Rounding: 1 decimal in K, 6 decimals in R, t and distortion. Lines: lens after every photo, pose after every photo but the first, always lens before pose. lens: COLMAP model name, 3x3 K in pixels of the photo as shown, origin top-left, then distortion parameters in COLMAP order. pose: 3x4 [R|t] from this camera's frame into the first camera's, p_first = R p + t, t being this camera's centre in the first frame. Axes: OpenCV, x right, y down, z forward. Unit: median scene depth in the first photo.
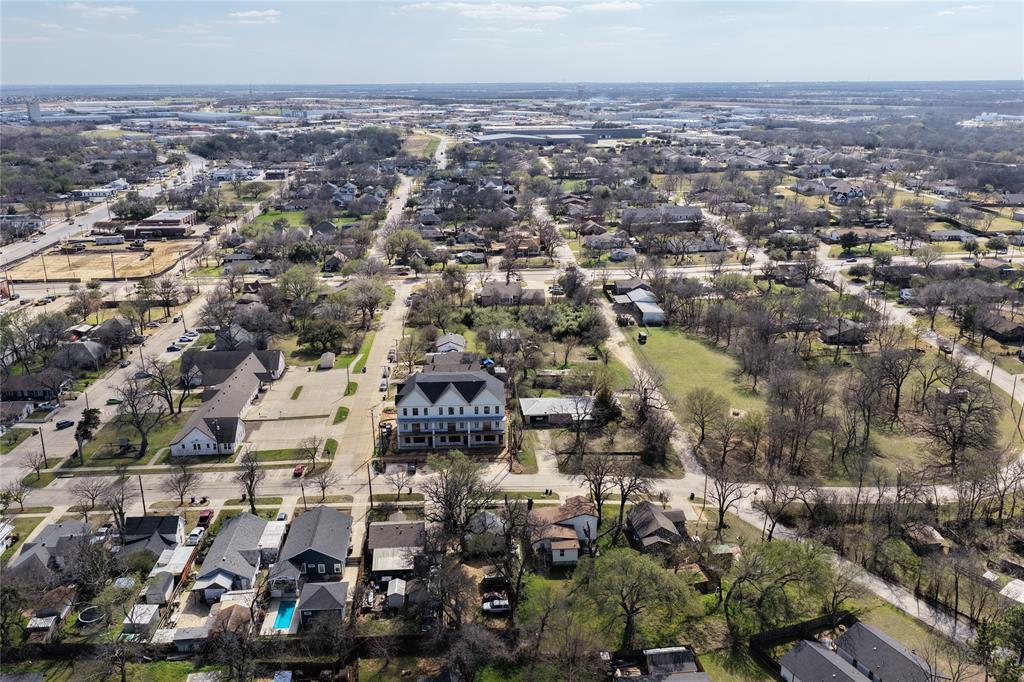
lens RADIAL K [[847.3, 0, 511.2], [0, 847.3, 353.2], [0, 0, 1]] dist [-0.020149, 0.046981]
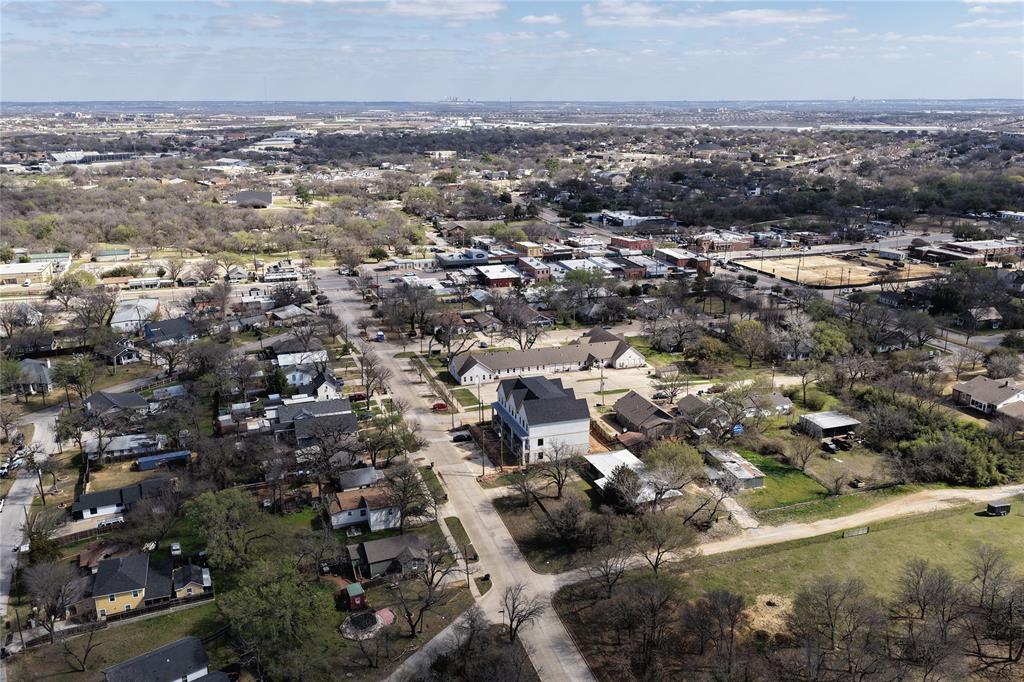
lens RADIAL K [[847.3, 0, 511.2], [0, 847.3, 353.2], [0, 0, 1]] dist [-0.020149, 0.046981]
pose [[0.256542, 0.279379, -0.925275, 0.905455], [-0.293389, 0.934653, 0.200865, -0.217926], [0.920928, 0.219935, 0.321745, 0.637416]]
